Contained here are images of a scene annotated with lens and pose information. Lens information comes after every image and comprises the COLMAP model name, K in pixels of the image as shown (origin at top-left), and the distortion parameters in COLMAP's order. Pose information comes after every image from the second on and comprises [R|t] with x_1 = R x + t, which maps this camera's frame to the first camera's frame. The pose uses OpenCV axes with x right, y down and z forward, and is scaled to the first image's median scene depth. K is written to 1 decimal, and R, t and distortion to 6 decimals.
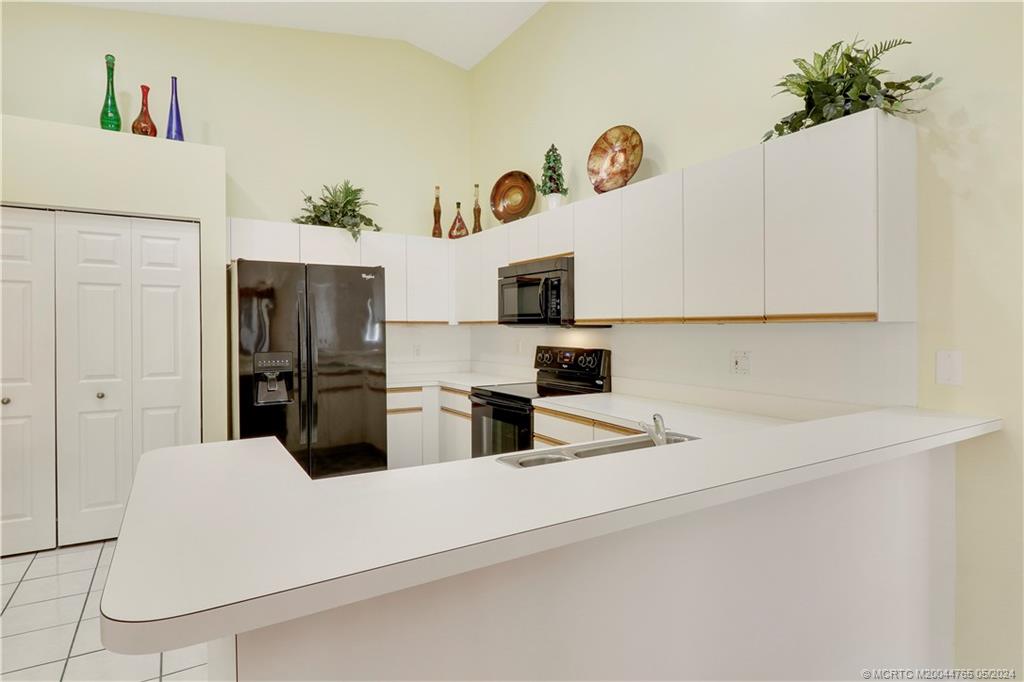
lens RADIAL K [[544.3, 0, 505.3], [0, 544.3, 329.1], [0, 0, 1]] dist [-0.001984, -0.002392]
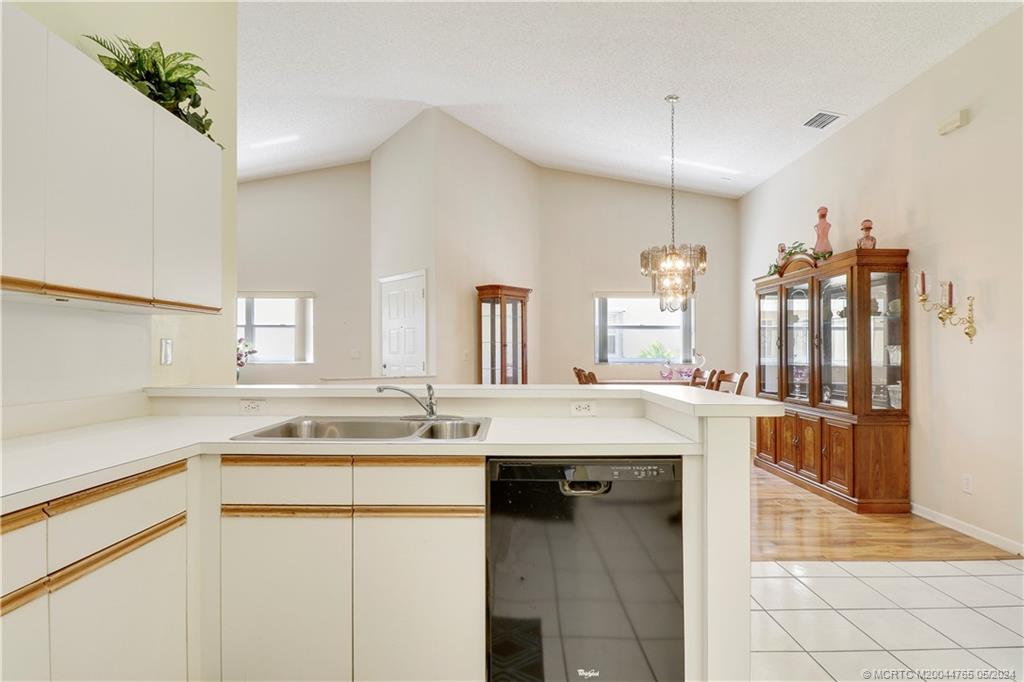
lens RADIAL K [[486.7, 0, 516.0], [0, 486.7, 350.4], [0, 0, 1]] dist [-0.002290, -0.008583]
pose [[-0.850858, 0.000043, 0.525395, -0.254642], [0.001838, 0.999994, 0.002893, 0.035088], [-0.525392, 0.003427, -0.850853, 0.830782]]
